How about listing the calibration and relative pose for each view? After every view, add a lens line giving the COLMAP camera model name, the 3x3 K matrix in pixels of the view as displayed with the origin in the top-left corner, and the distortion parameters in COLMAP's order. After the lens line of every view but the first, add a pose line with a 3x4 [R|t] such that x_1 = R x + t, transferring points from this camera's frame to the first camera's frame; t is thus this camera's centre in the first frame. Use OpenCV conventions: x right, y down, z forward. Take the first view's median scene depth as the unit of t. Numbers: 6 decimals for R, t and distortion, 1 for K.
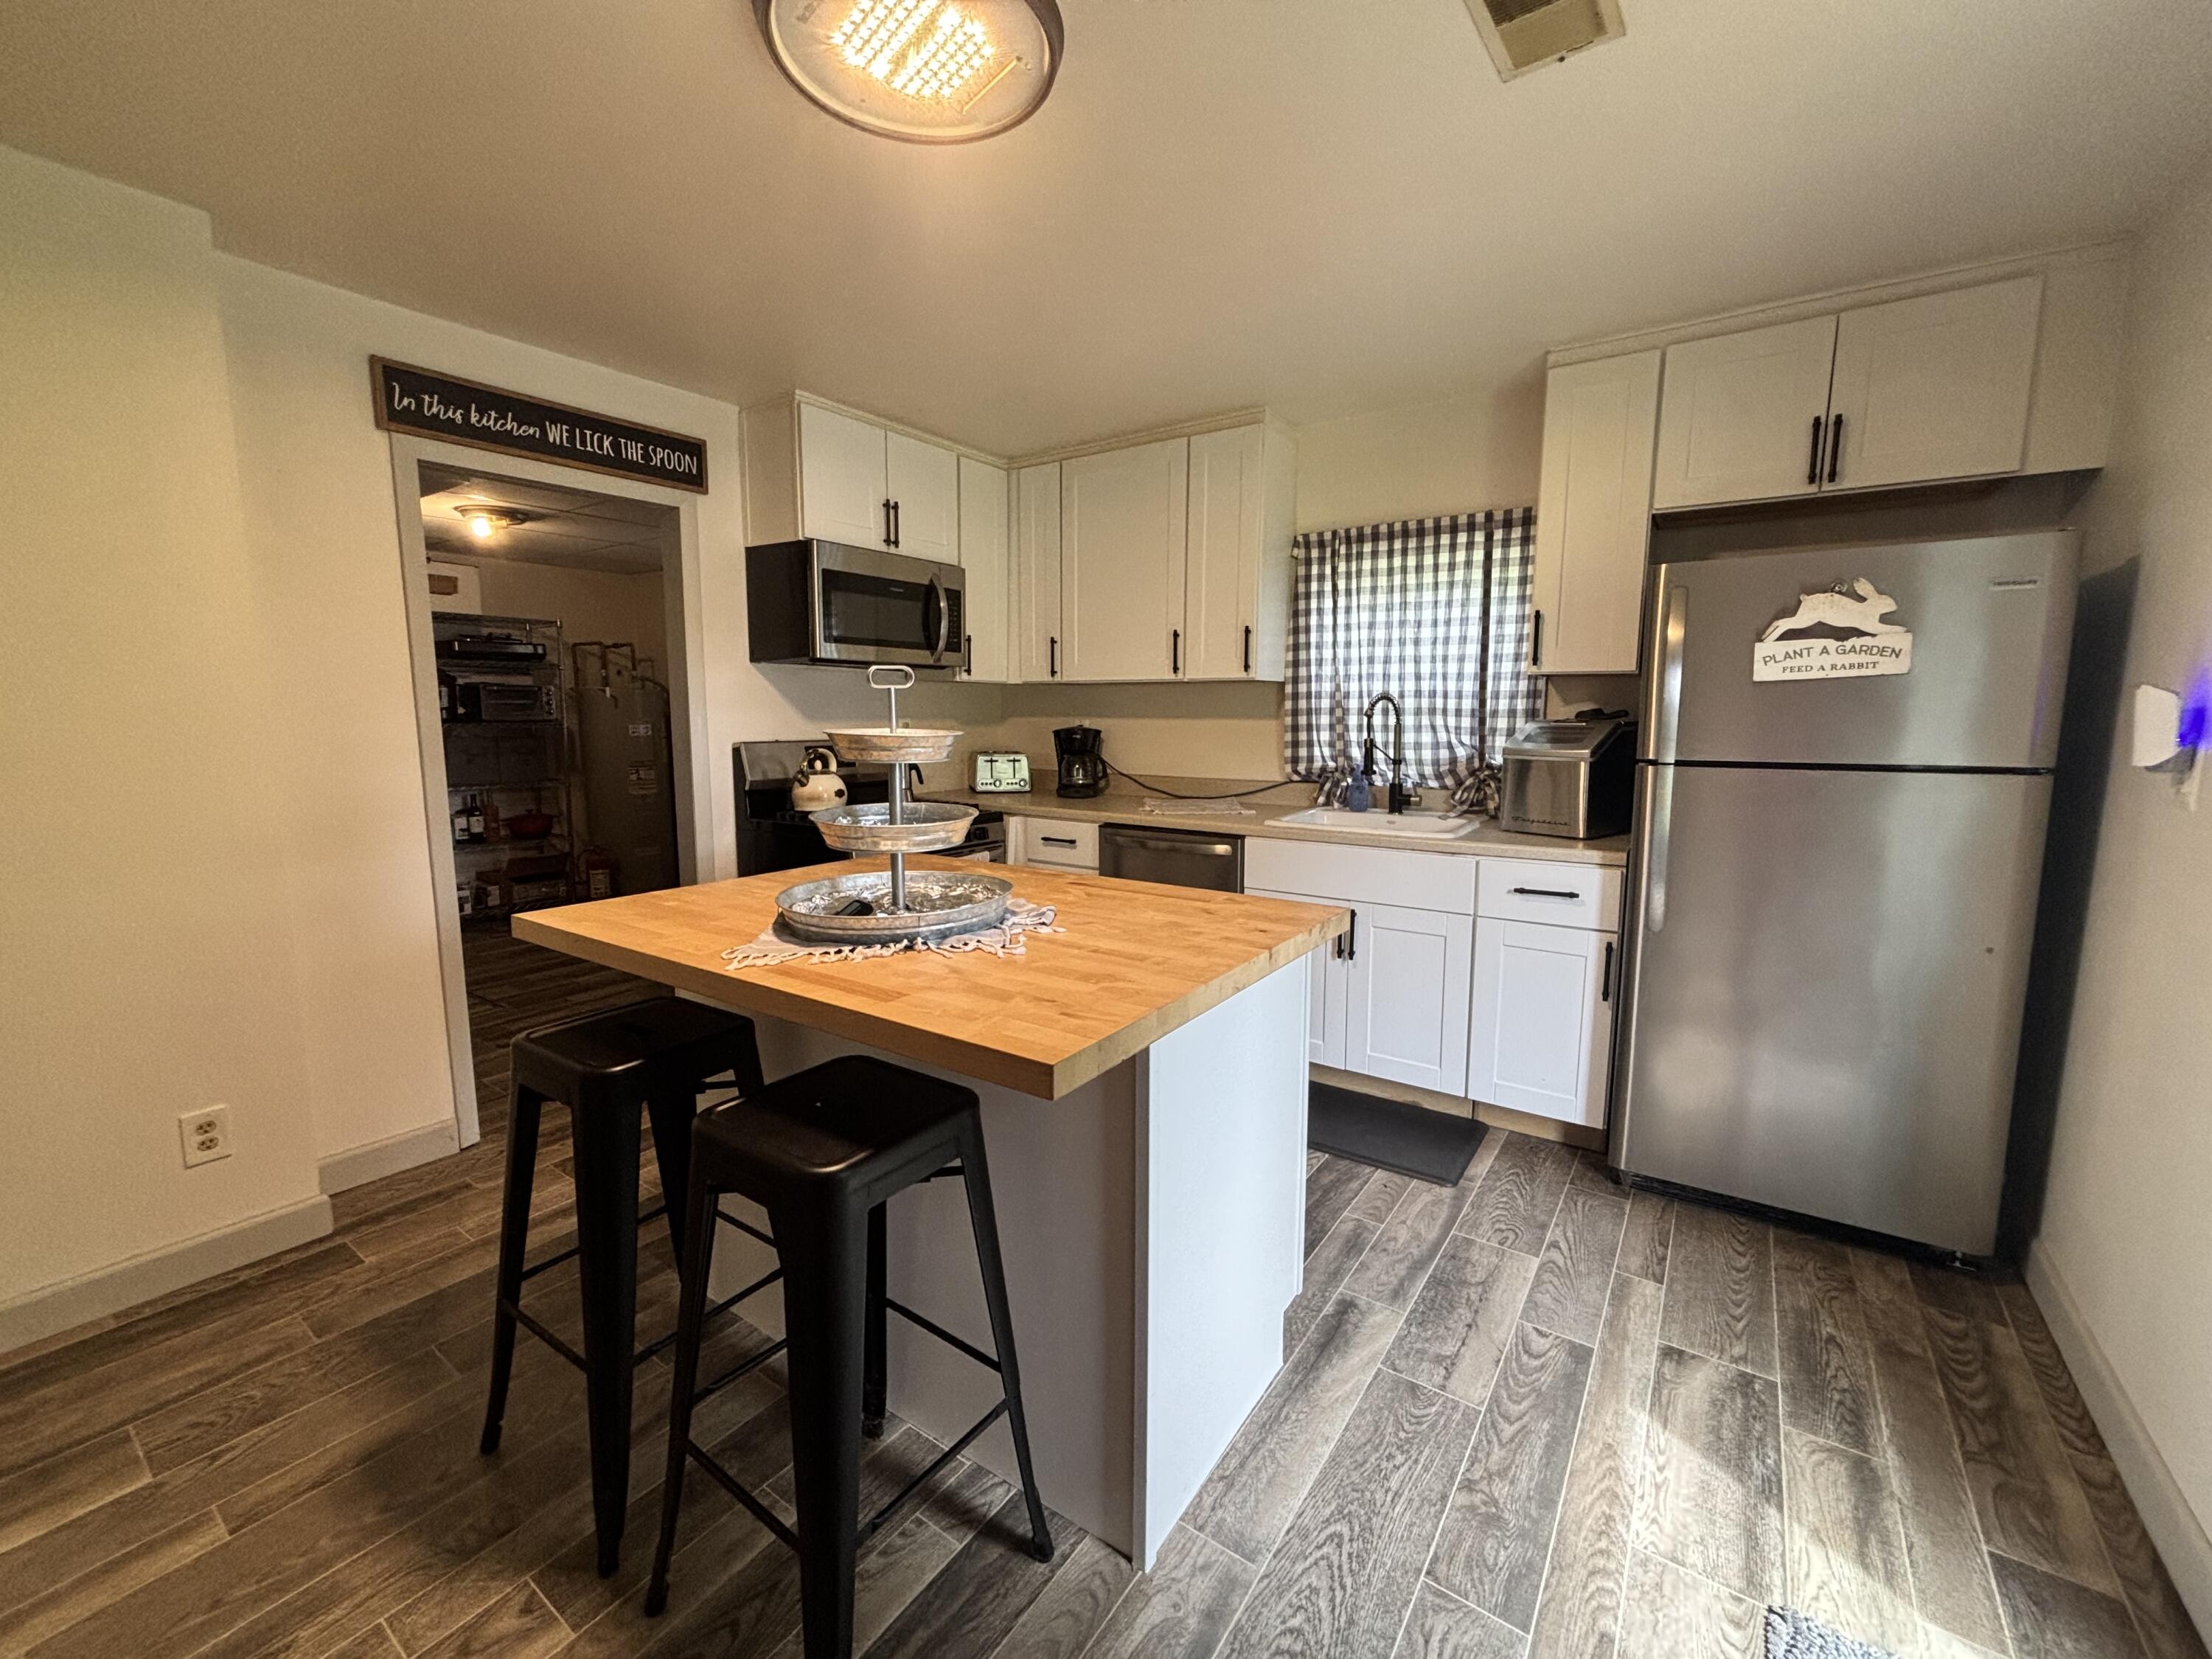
lens RADIAL K [[909.3, 0, 1106.0], [0, 909.3, 829.5], [0, 0, 1]] dist [0.004539, 0.000130]
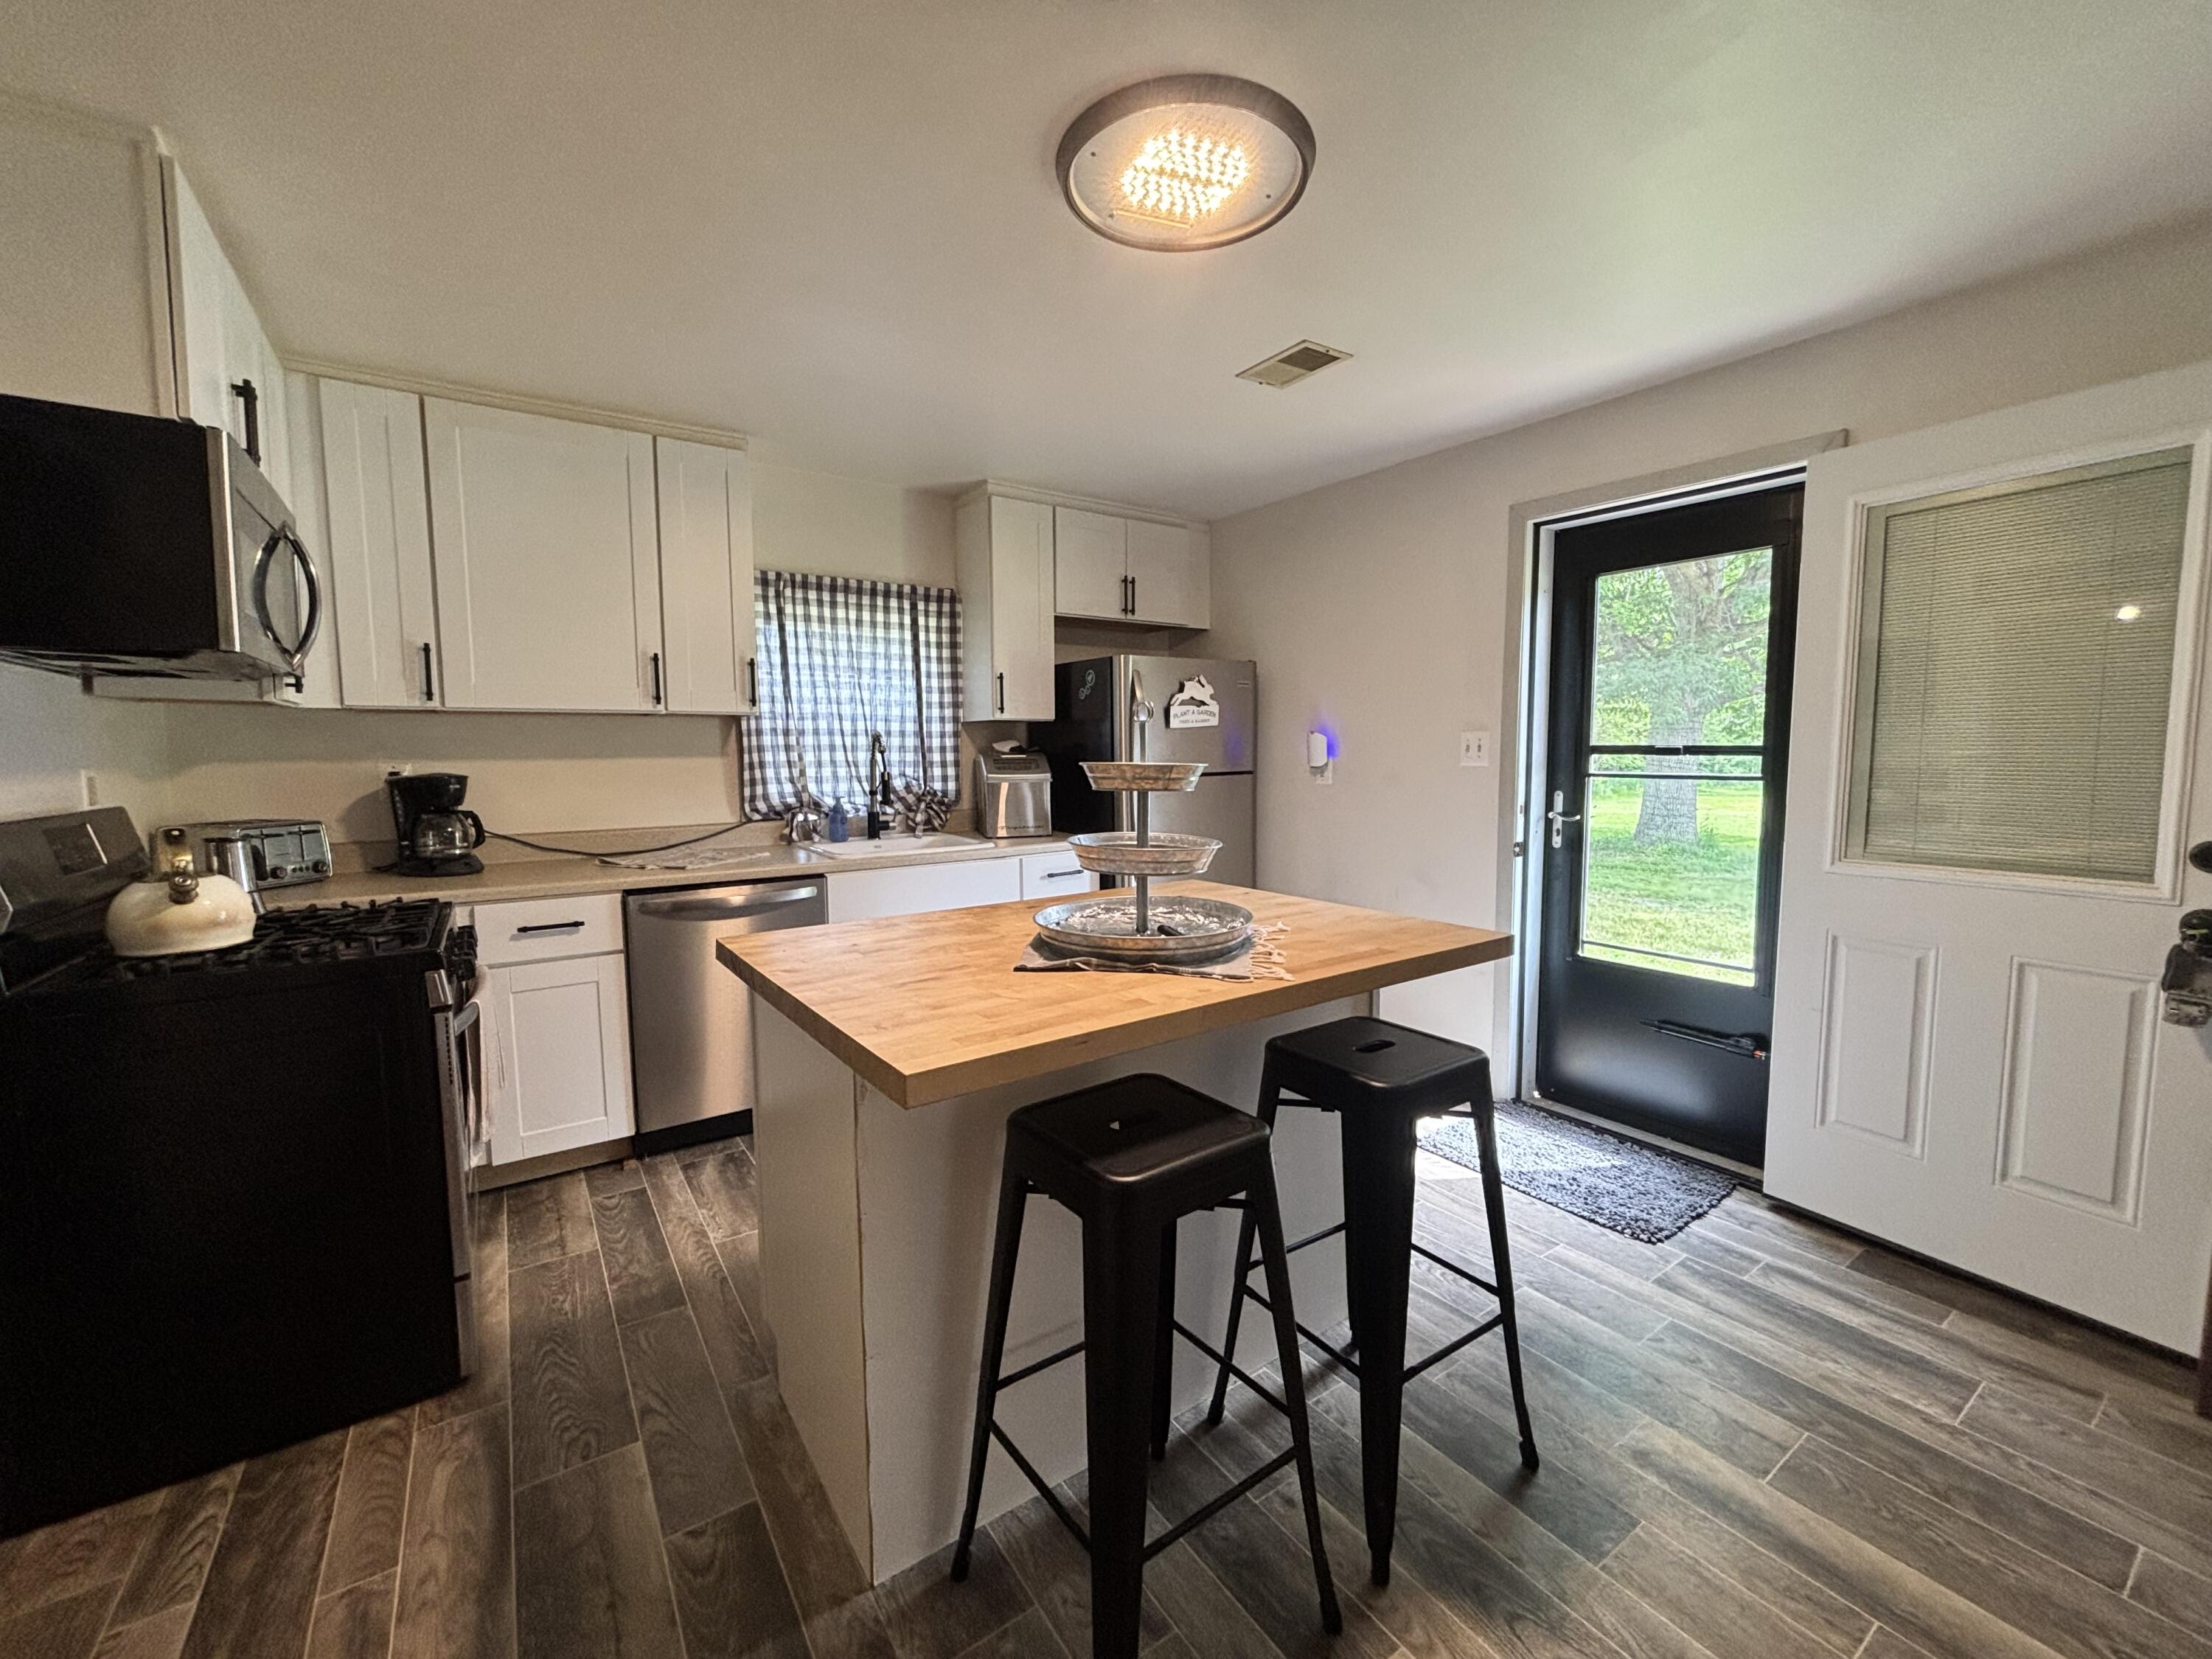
lens RADIAL K [[879.2, 0, 1137.7], [0, 879.2, 826.8], [0, 0, 1]] dist [-0.000687, -0.000133]
pose [[0.341119, -0.088456, 0.935849, -0.606635], [0.129480, 0.990495, 0.046426, -0.042300], [-0.931060, 0.105337, 0.349329, 0.334779]]
